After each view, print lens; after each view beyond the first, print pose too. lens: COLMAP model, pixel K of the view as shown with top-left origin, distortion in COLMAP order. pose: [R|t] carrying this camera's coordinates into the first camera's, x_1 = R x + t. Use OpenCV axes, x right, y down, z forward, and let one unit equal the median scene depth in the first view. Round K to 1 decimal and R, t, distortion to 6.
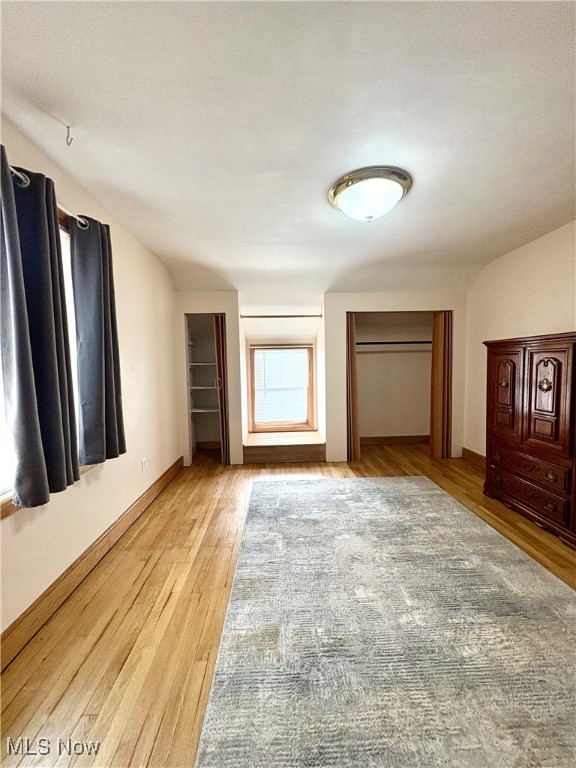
lens RADIAL K [[305.4, 0, 288.2], [0, 305.4, 385.9], [0, 0, 1]] dist [0.000727, 0.000071]
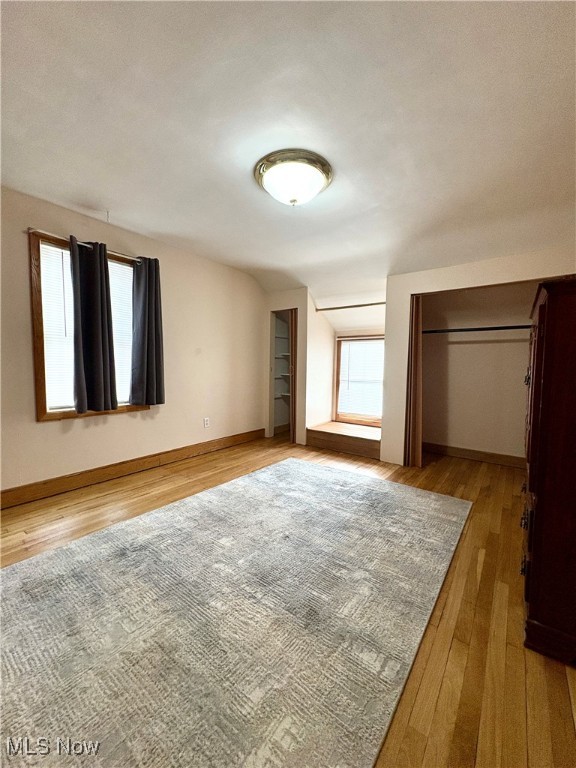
lens RADIAL K [[305.4, 0, 288.2], [0, 305.4, 385.9], [0, 0, 1]] dist [0.000727, 0.000071]
pose [[0.769048, 0.071327, -0.635199, 0.548688], [-0.073748, 0.997019, 0.022668, 0.027246], [0.634922, 0.029412, 0.772016, 0.123082]]
